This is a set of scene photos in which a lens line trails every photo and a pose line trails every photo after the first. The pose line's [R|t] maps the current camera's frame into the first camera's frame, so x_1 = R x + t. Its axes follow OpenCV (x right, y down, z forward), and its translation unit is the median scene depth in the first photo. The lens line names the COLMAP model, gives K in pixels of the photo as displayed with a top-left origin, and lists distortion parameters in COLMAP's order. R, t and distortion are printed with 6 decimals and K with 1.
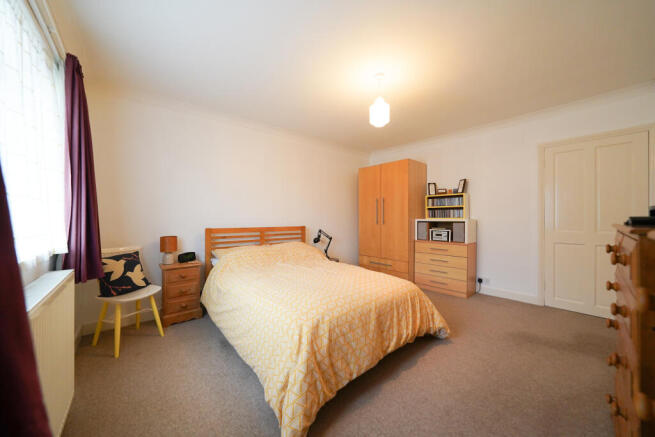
lens RADIAL K [[233.0, 0, 327.5], [0, 233.0, 218.5], [0, 0, 1]] dist [-0.000112, -0.000004]
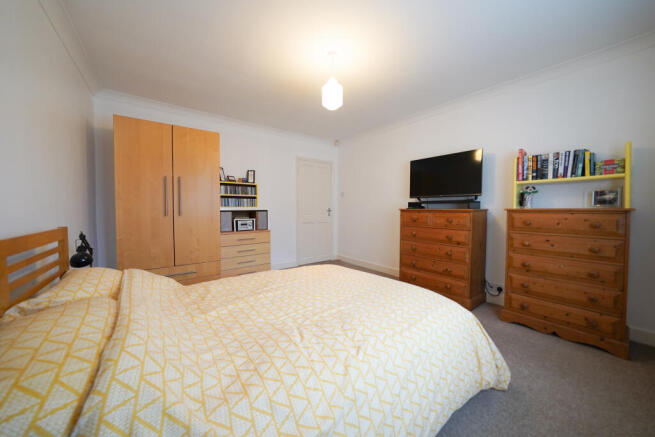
lens RADIAL K [[233.0, 0, 327.5], [0, 233.0, 218.5], [0, 0, 1]] dist [-0.000112, -0.000004]
pose [[0.076980, -0.045217, 0.996007, -0.443021], [0.000122, 0.998972, 0.045342, 0.001773], [-0.997033, -0.003369, 0.076906, 0.563728]]
